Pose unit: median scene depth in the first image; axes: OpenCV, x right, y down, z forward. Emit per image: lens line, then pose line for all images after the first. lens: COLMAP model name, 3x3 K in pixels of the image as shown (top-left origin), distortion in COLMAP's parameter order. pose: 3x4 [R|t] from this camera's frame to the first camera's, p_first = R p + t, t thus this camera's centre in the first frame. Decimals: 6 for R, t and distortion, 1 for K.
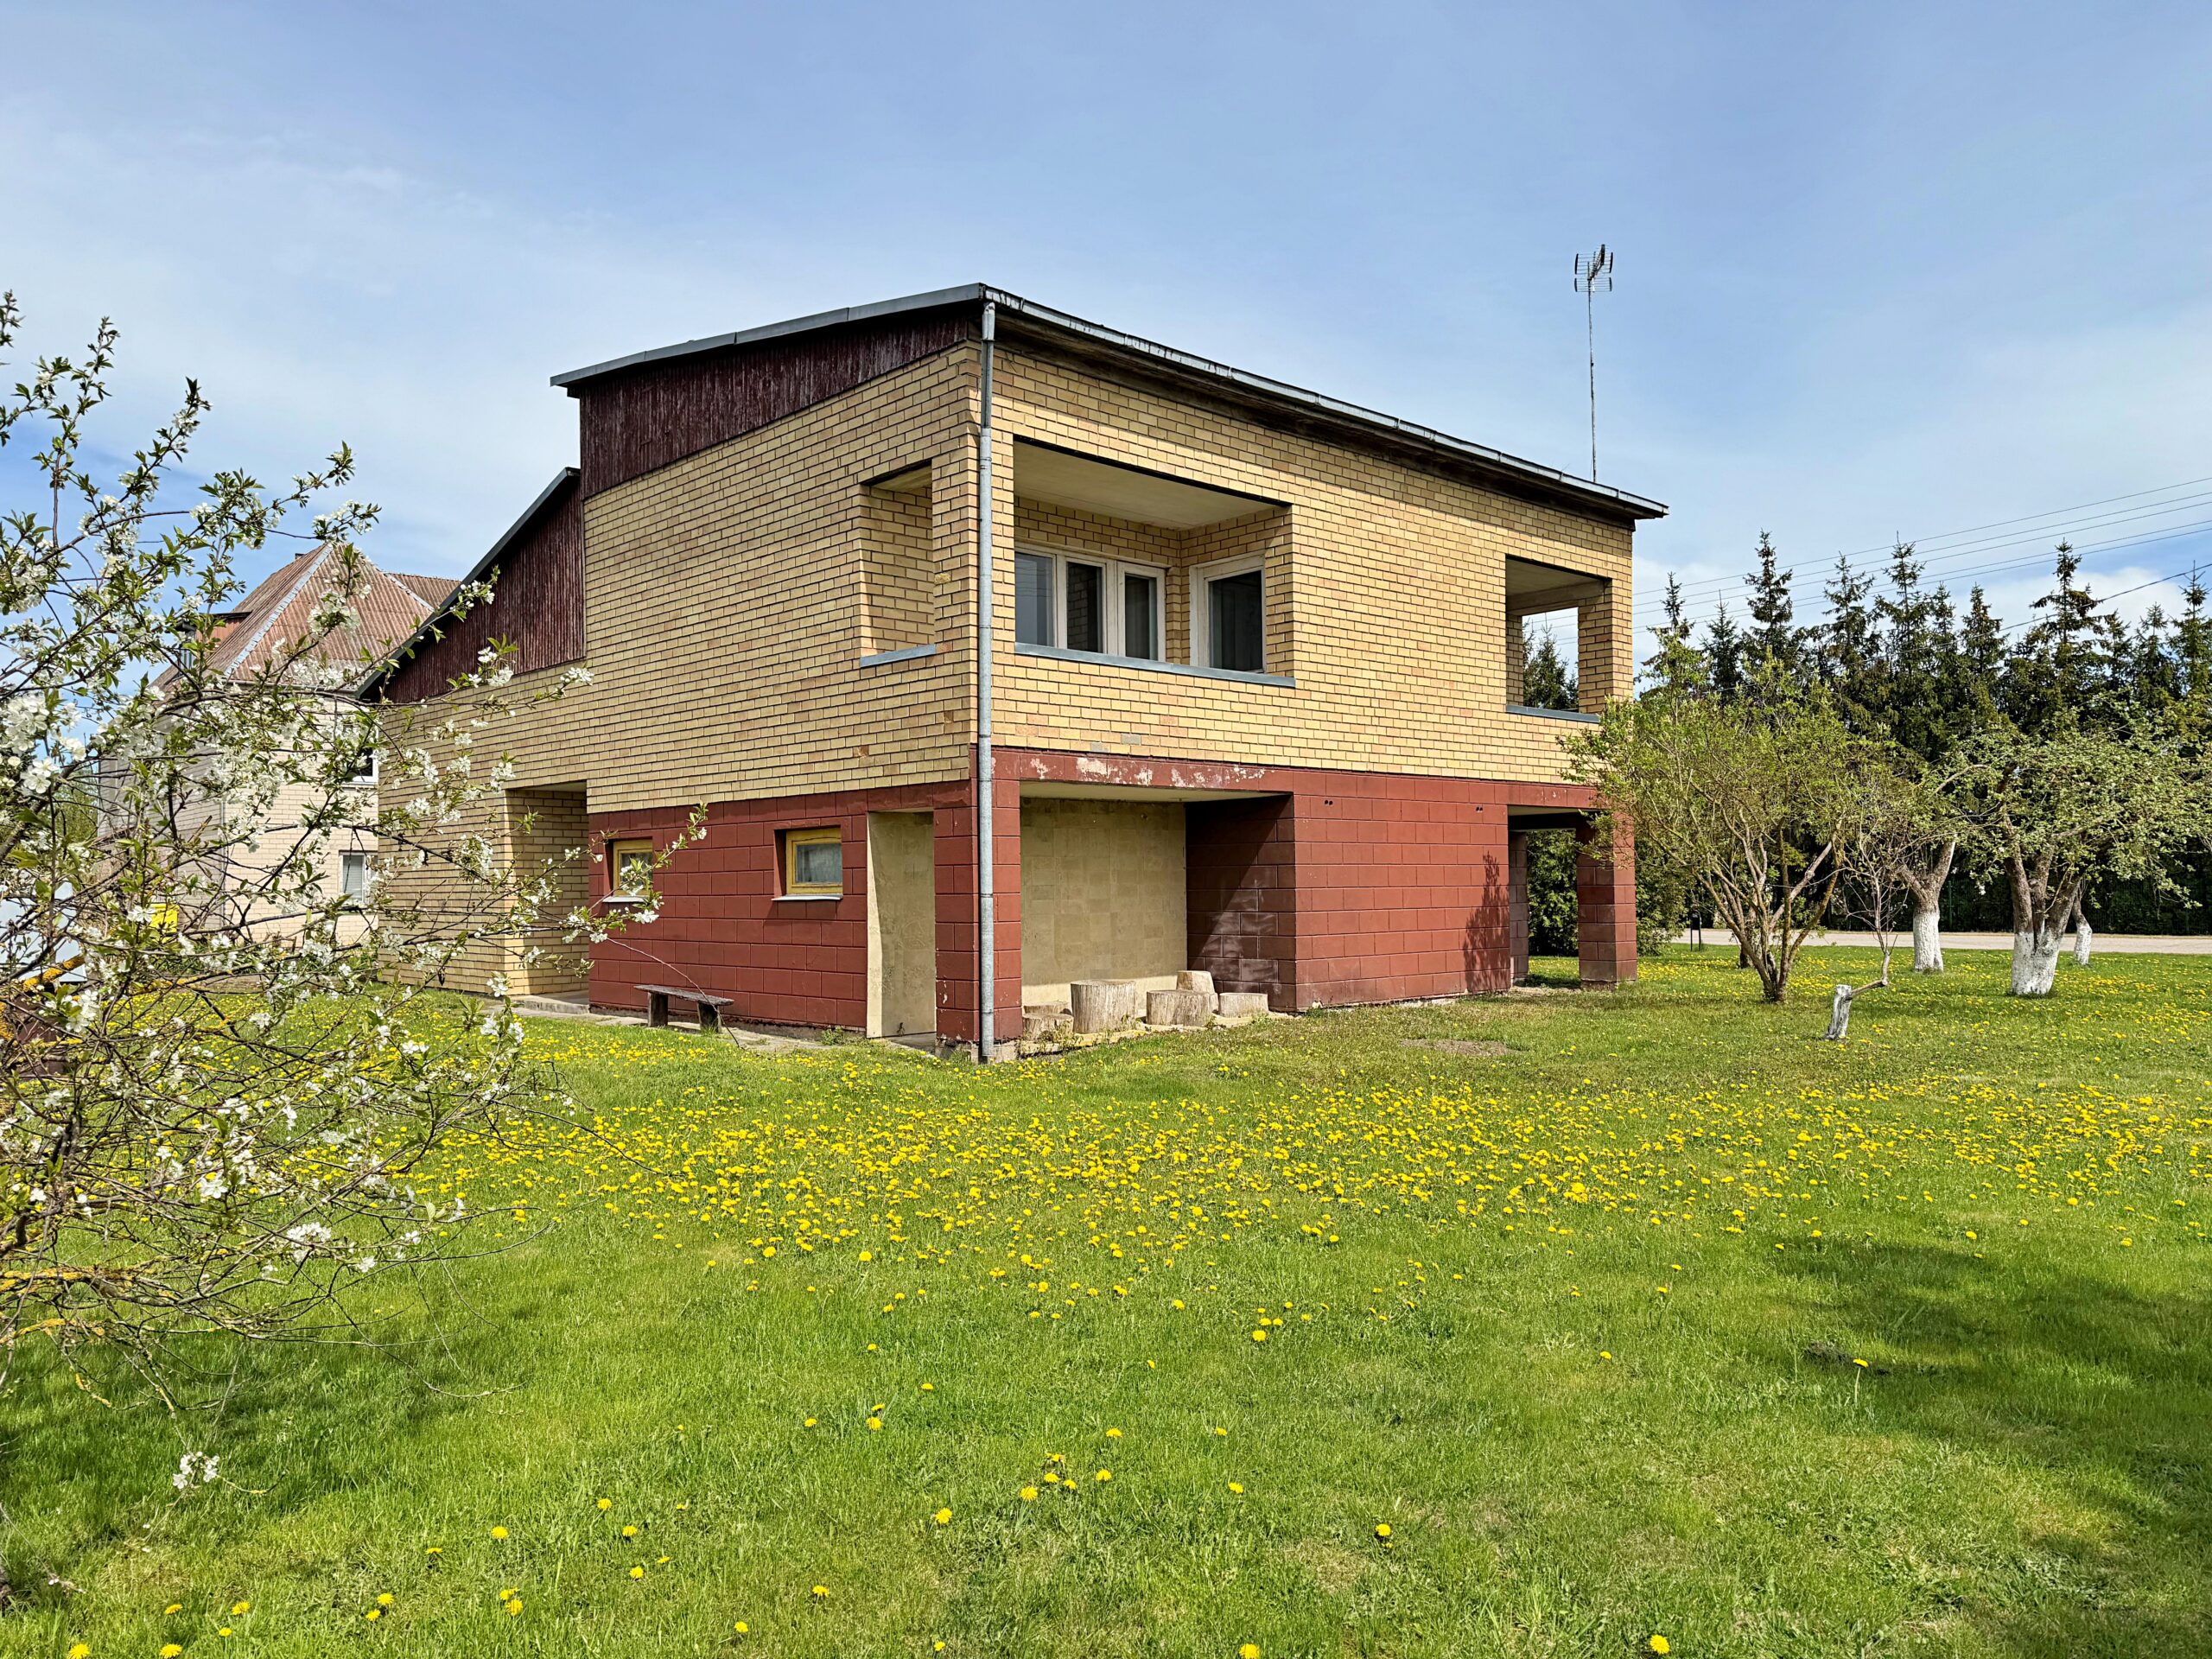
lens RADIAL K [[1545.6, 0, 1106.8], [0, 1545.6, 852.4], [0, 0, 1]] dist [0.062636, -0.010871]
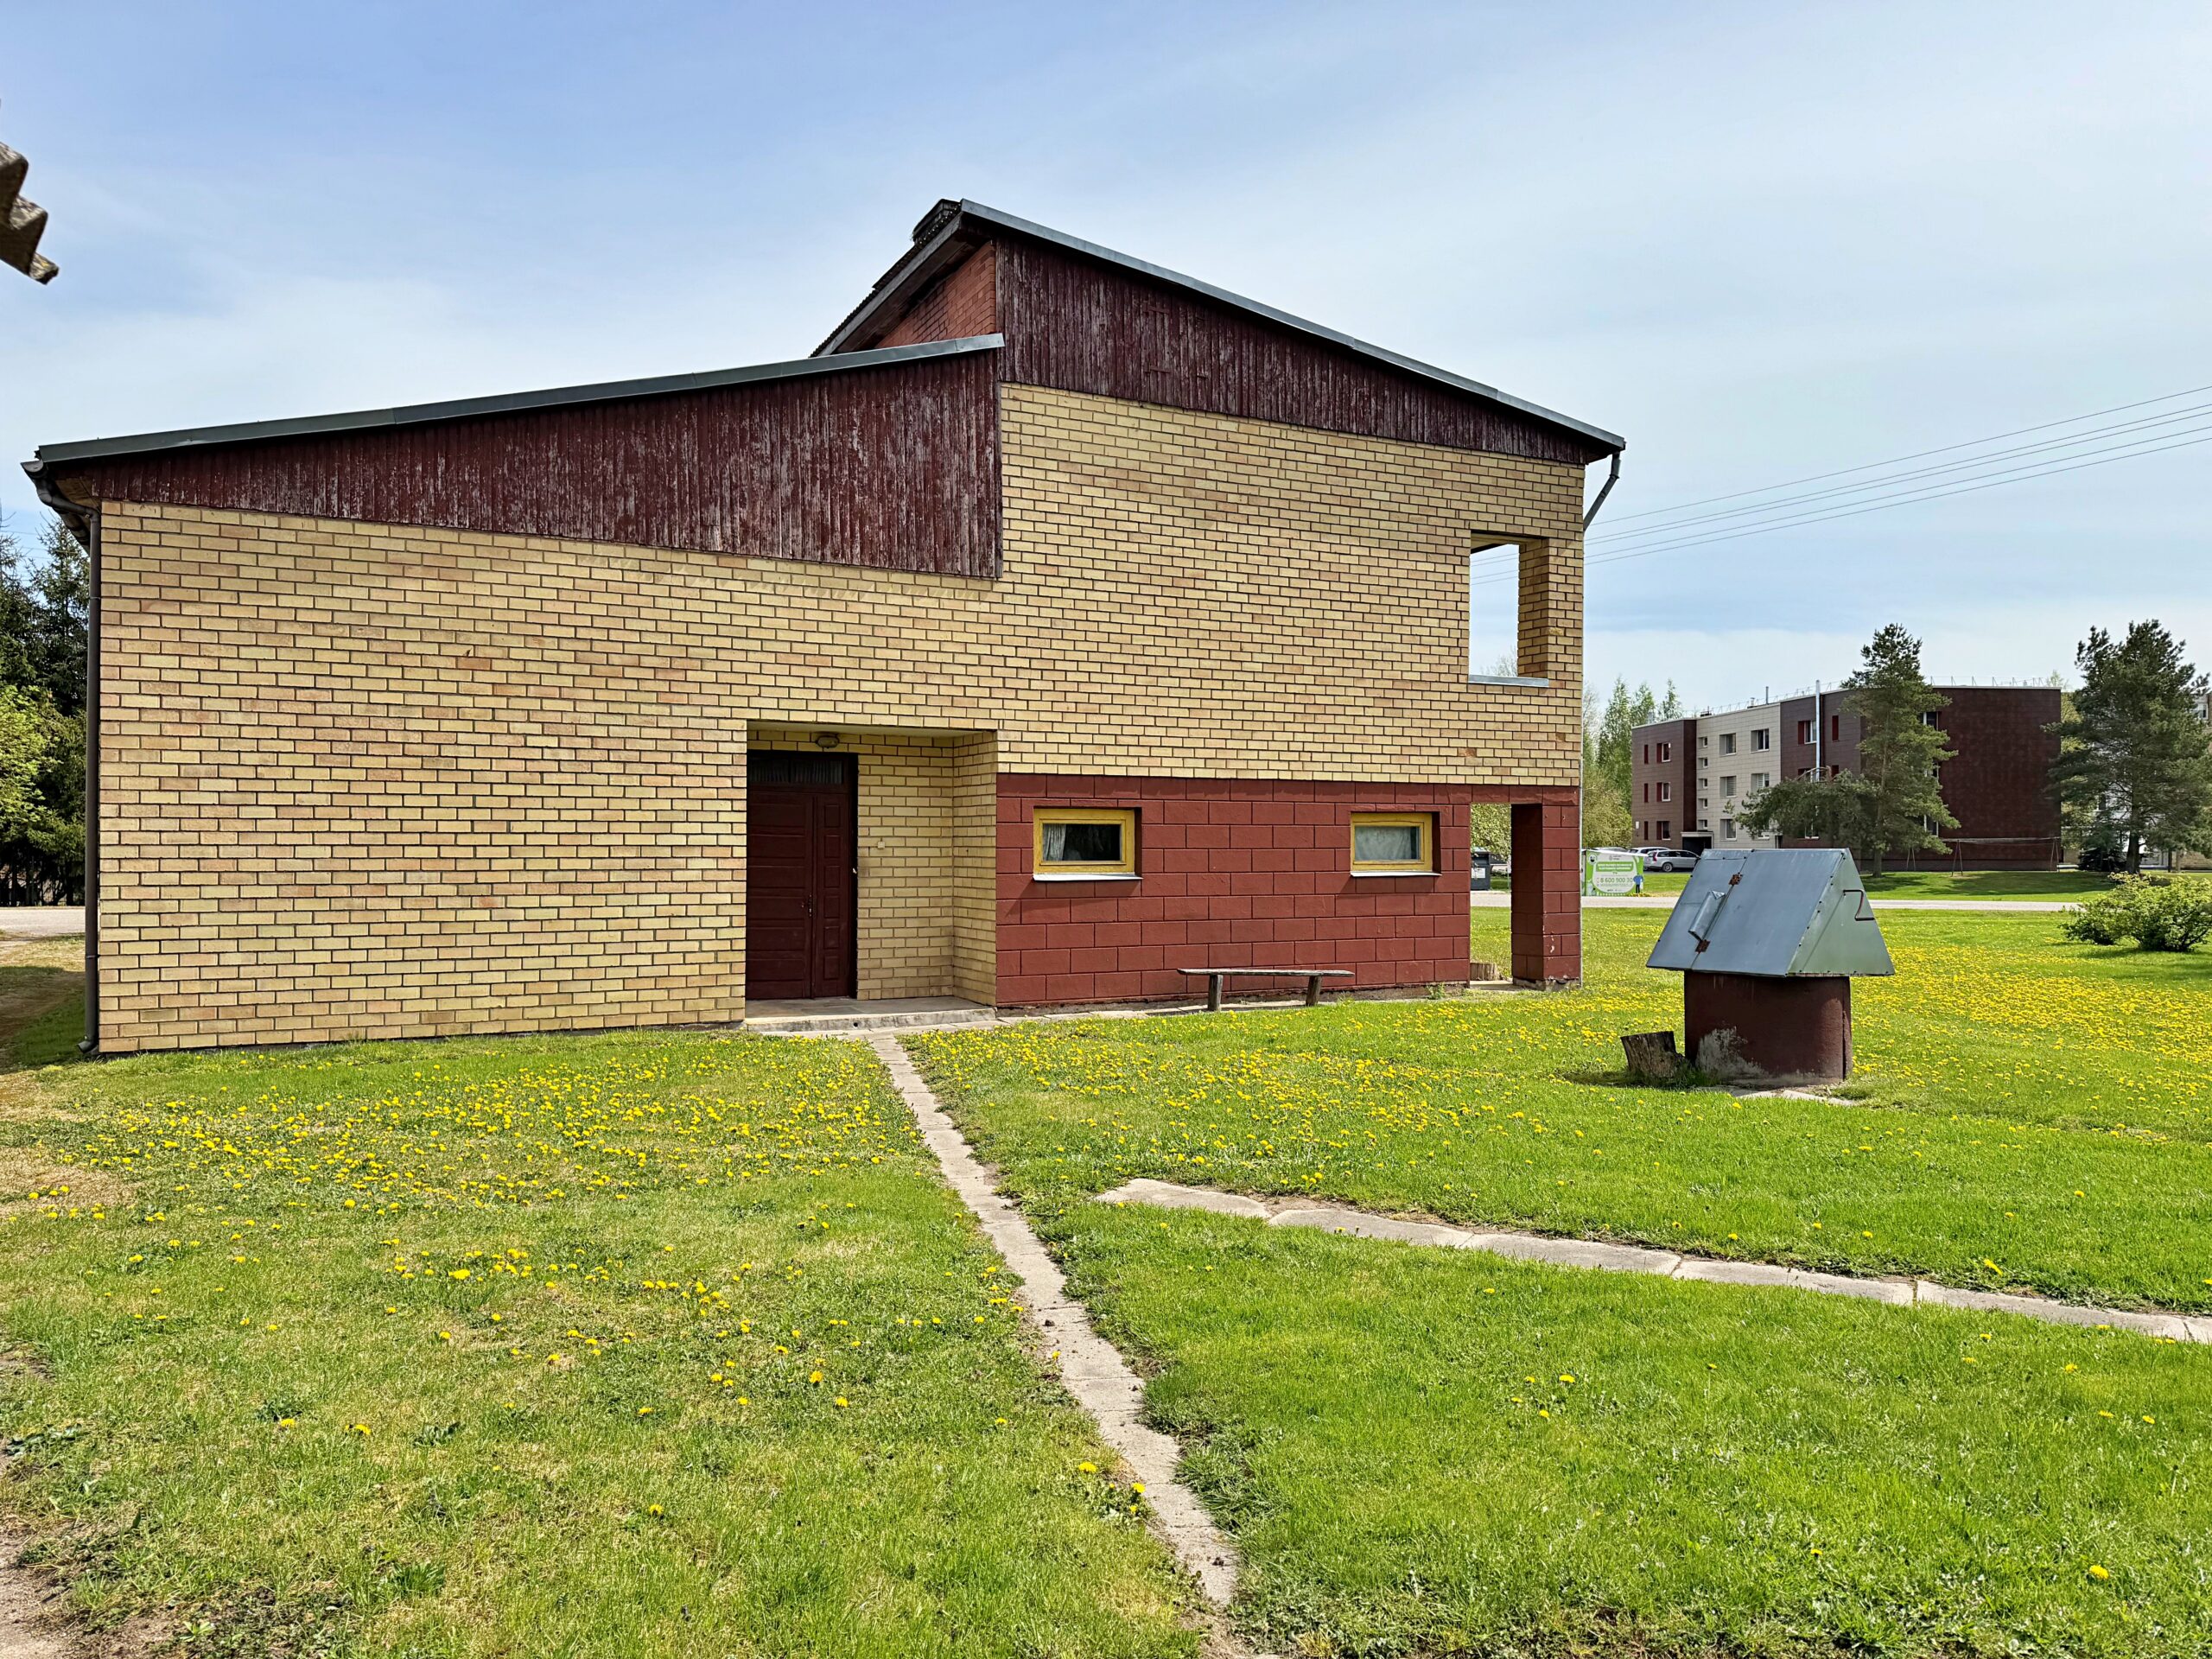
lens RADIAL K [[1545.6, 0, 1104.7], [0, 1545.6, 843.2], [0, 0, 1]] dist [0.062636, -0.010871]
pose [[0.287105, 0.014670, 0.957787, -1.286717], [-0.024342, 0.999672, -0.008015, 0.020511], [-0.957590, -0.021013, 0.287368, 0.850632]]
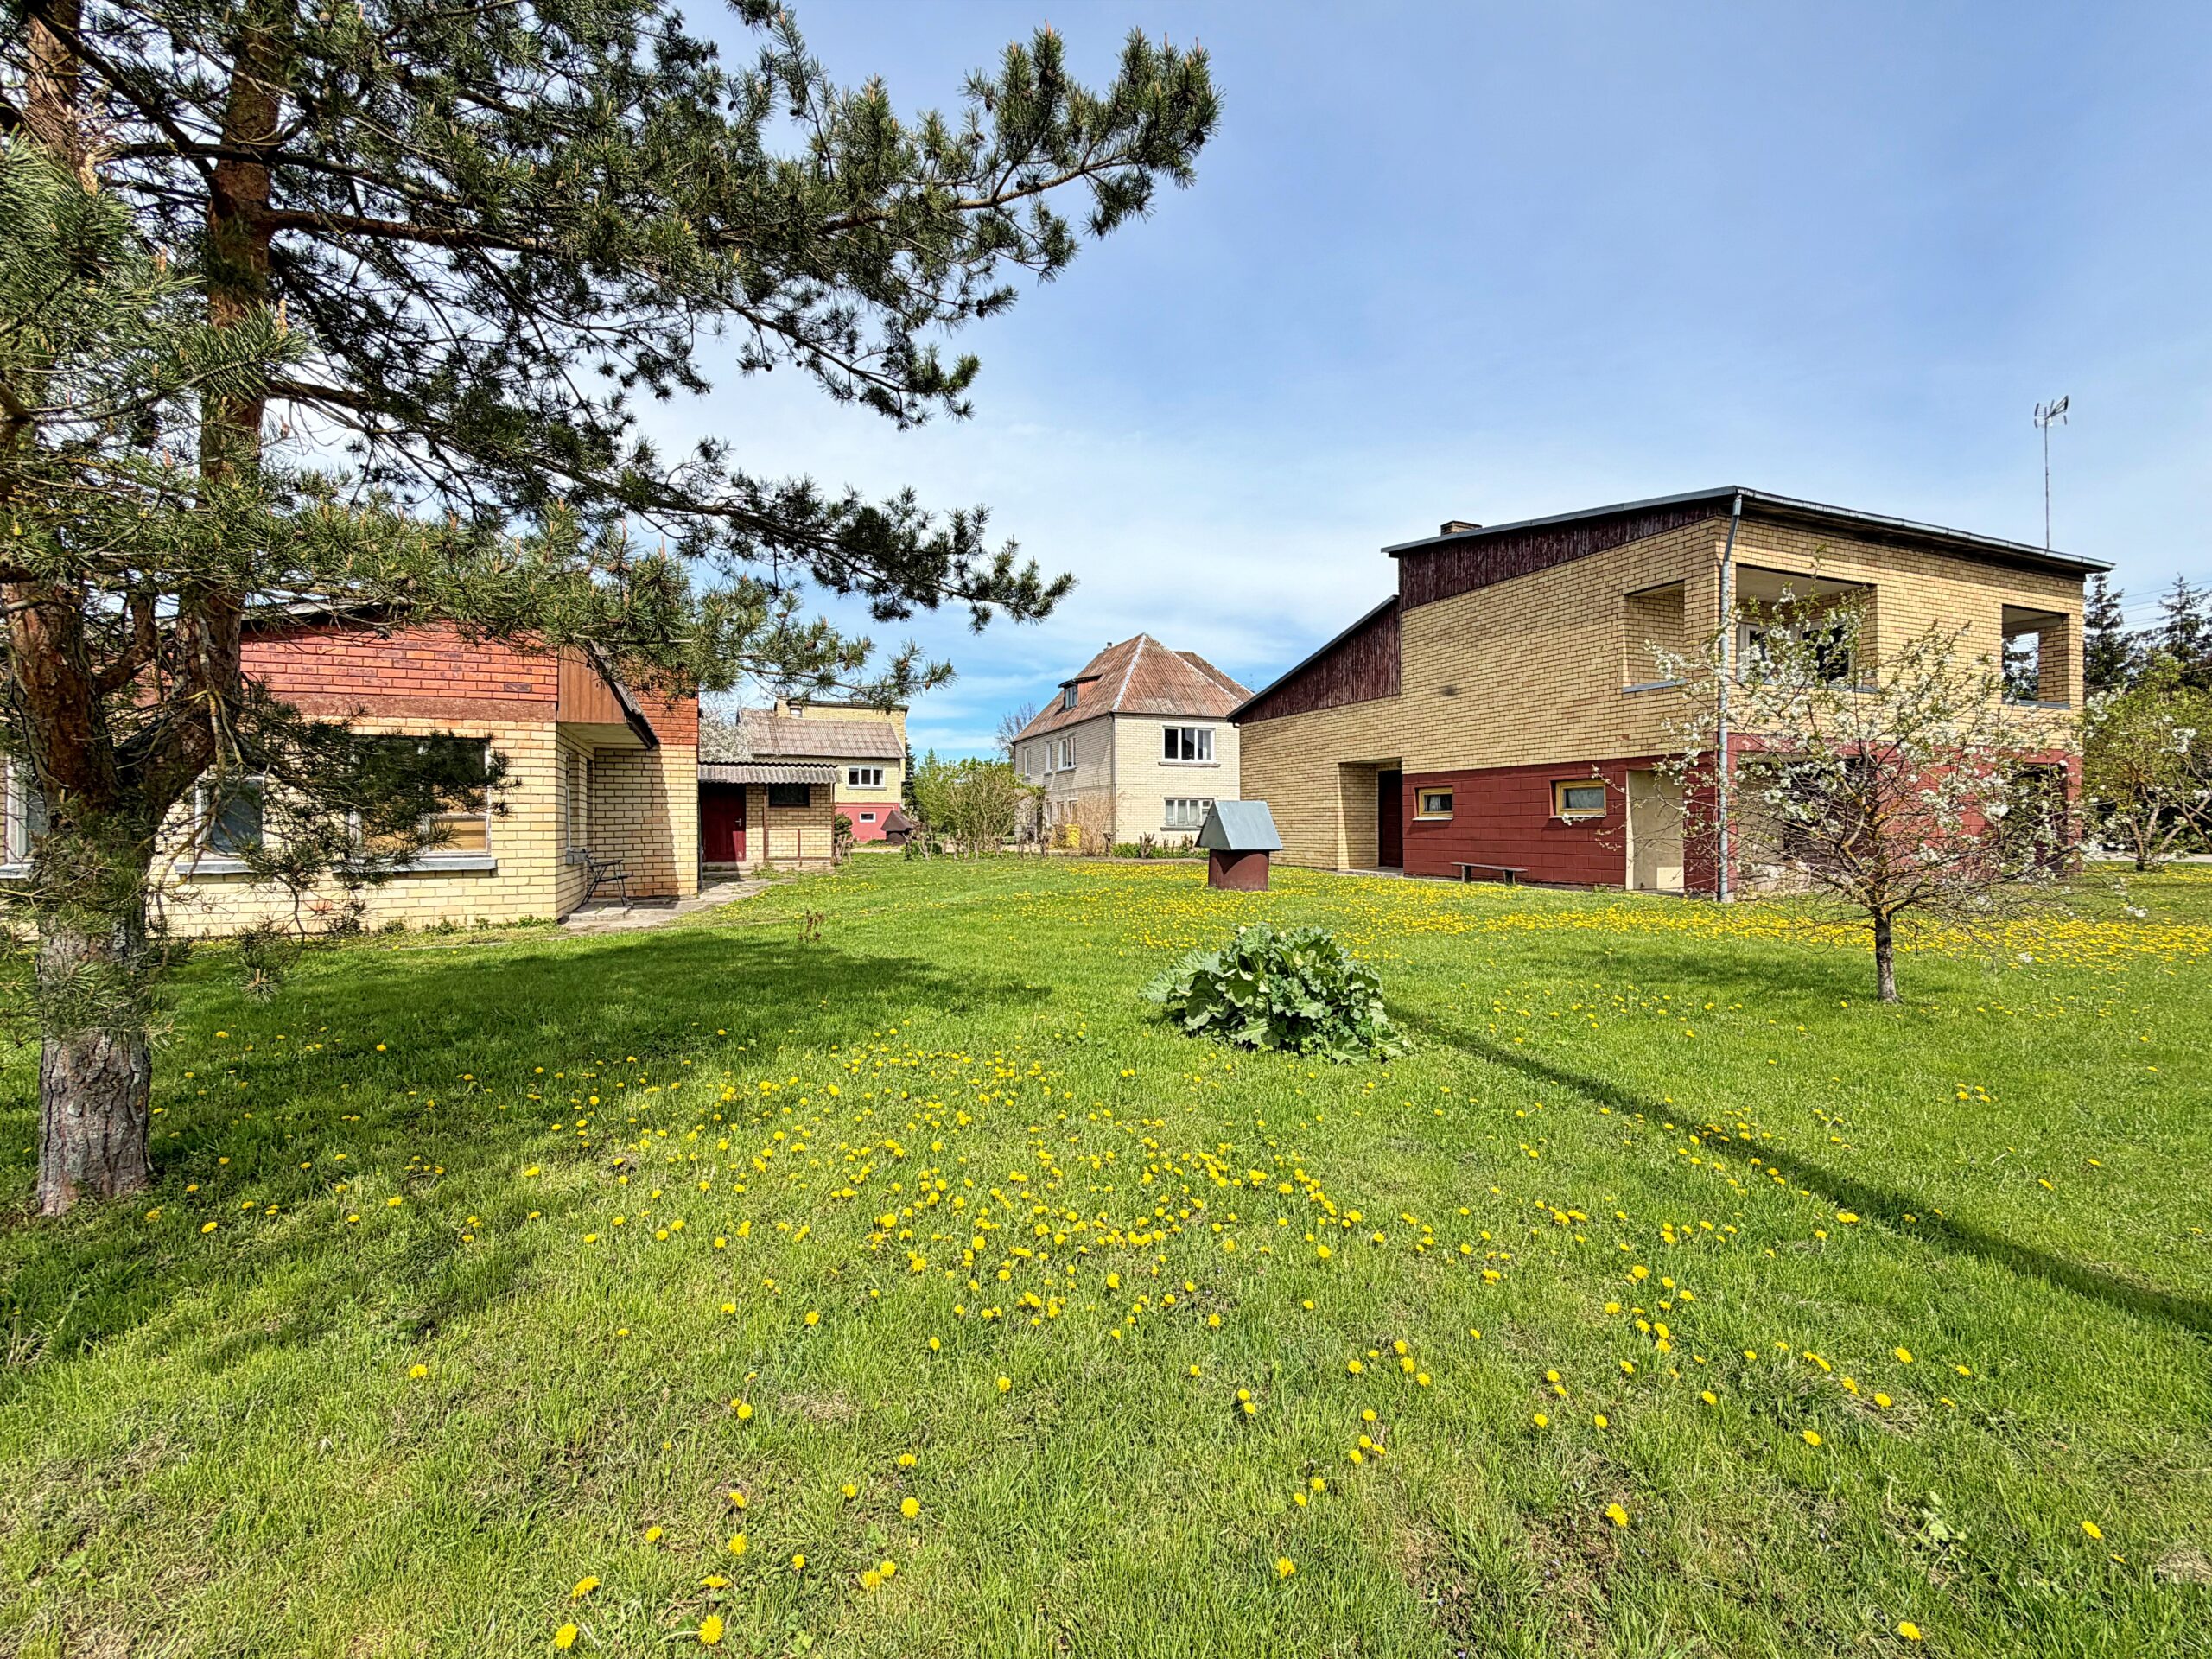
lens RADIAL K [[965.7, 0, 1100.7], [0, 965.7, 827.1], [0, 0, 1]] dist [-0.002510, 0.000800]
pose [[0.937967, 0.005166, -0.346687, -0.320156], [0.002639, 0.999754, 0.022036, 0.014668], [0.346716, -0.021584, 0.937722, -0.295085]]
